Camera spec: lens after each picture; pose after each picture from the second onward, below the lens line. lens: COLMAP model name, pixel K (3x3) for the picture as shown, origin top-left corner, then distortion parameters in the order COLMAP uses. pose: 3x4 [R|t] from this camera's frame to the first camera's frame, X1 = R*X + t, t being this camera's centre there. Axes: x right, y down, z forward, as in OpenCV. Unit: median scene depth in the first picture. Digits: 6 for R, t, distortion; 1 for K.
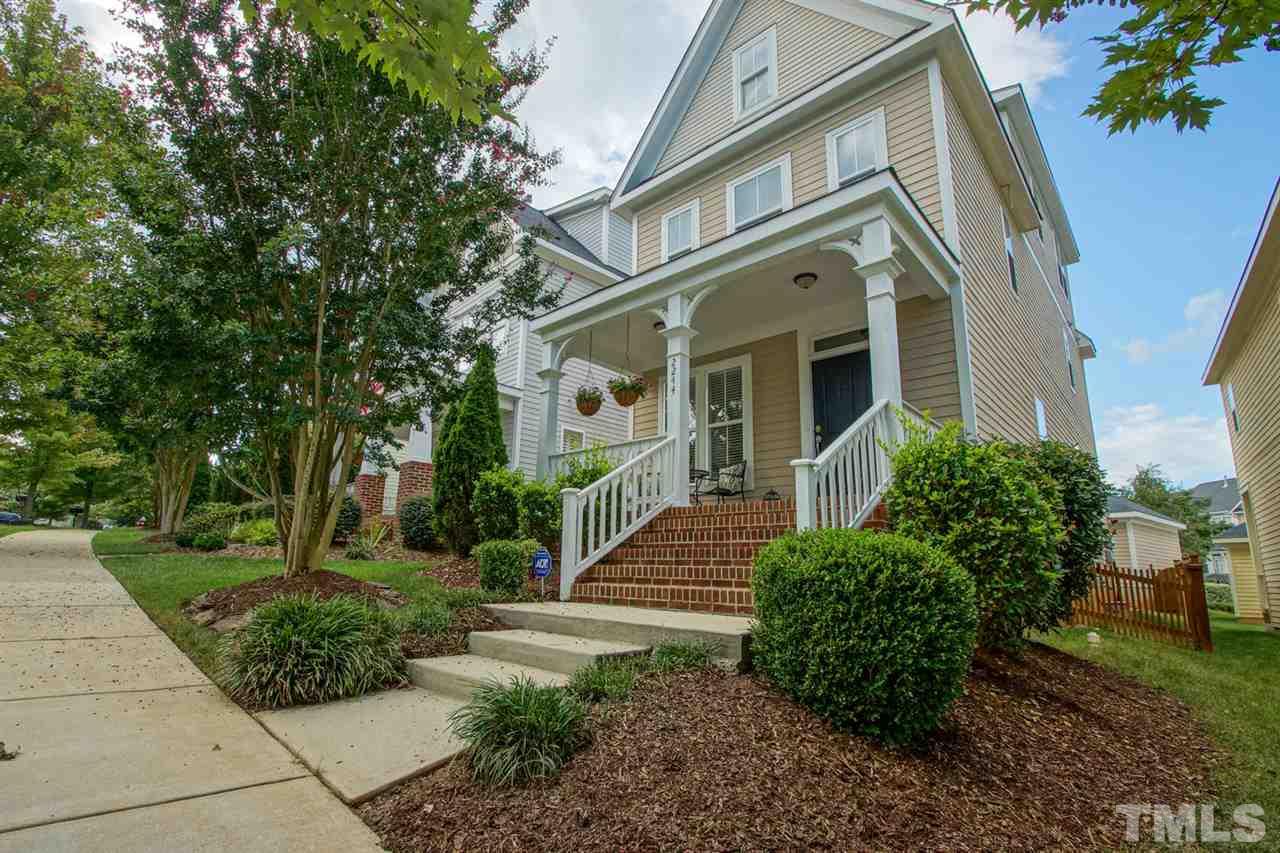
lens RADIAL K [[575.7, 0, 646.0], [0, 575.7, 432.5], [0, 0, 1]] dist [-0.004494, -0.000745]
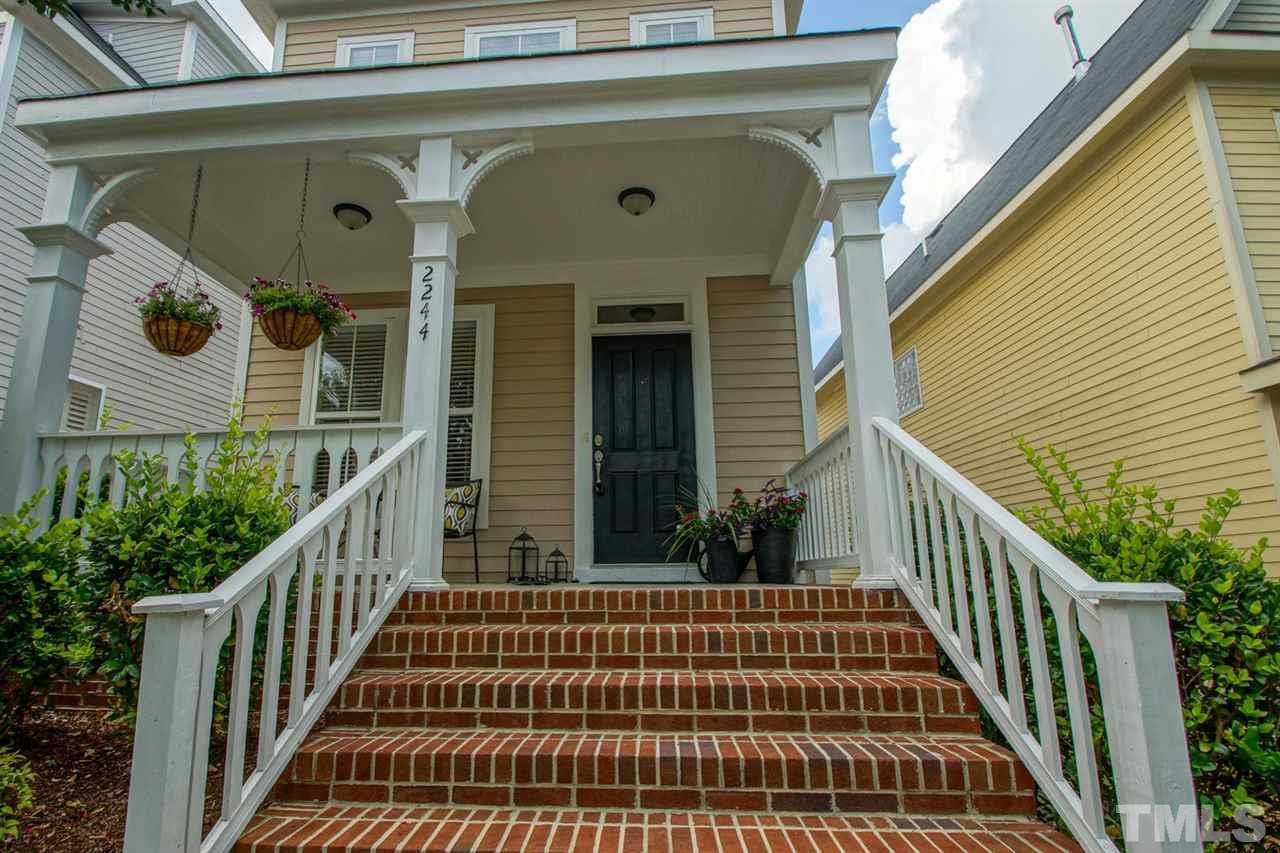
lens RADIAL K [[612.3, 0, 611.8], [0, 612.3, 441.1], [0, 0, 1]] dist [-0.006227, -0.001291]
pose [[0.808793, 0.104438, 0.578746, -0.102446], [-0.117573, 0.992953, -0.014876, 0.004044], [-0.576221, -0.056013, 0.815372, 0.484686]]
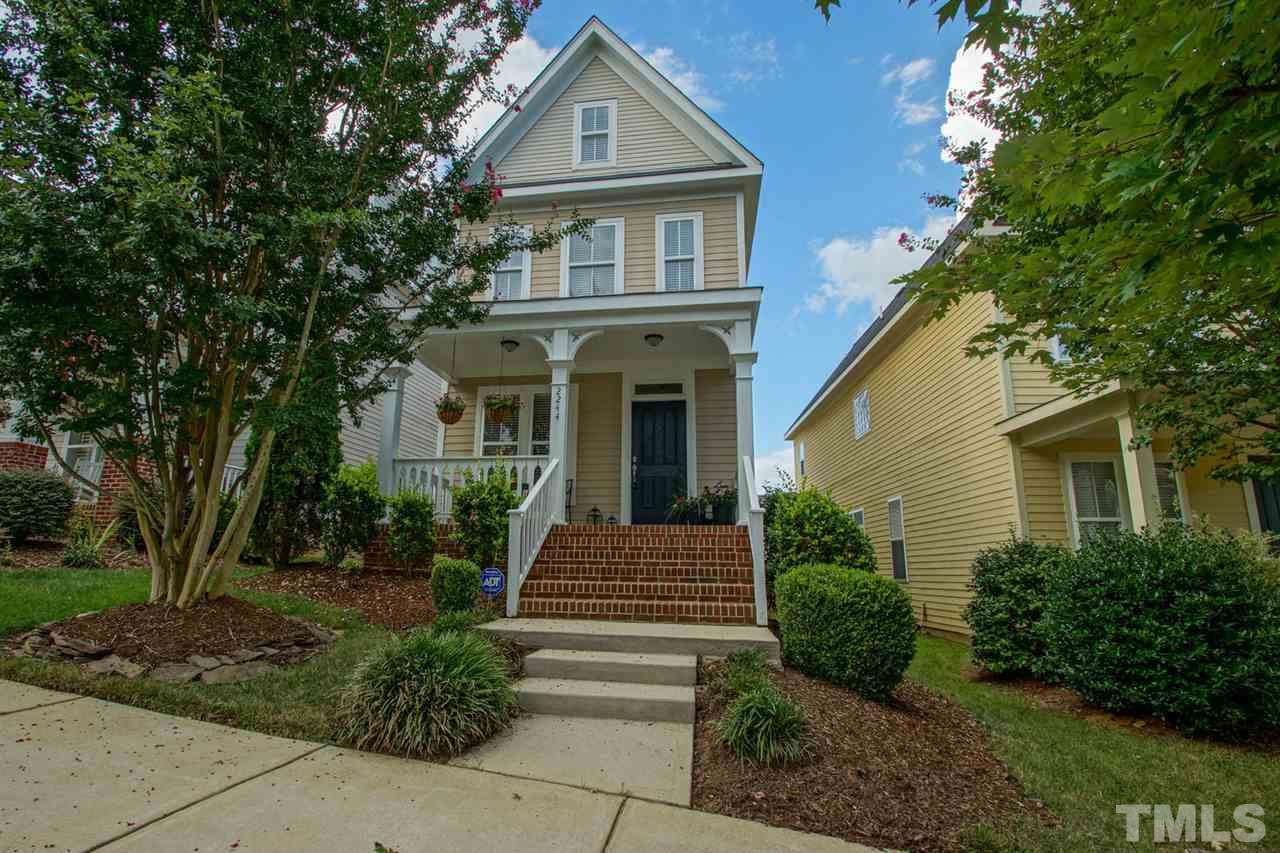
lens RADIAL K [[551.6, 0, 627.8], [0, 551.6, 434.7], [0, 0, 1]] dist [-0.005170, 0.000020]
pose [[0.839121, 0.120882, 0.530343, -0.380776], [-0.126842, 0.991600, -0.025325, -0.029041], [-0.528949, -0.046019, 0.847405, 0.030451]]
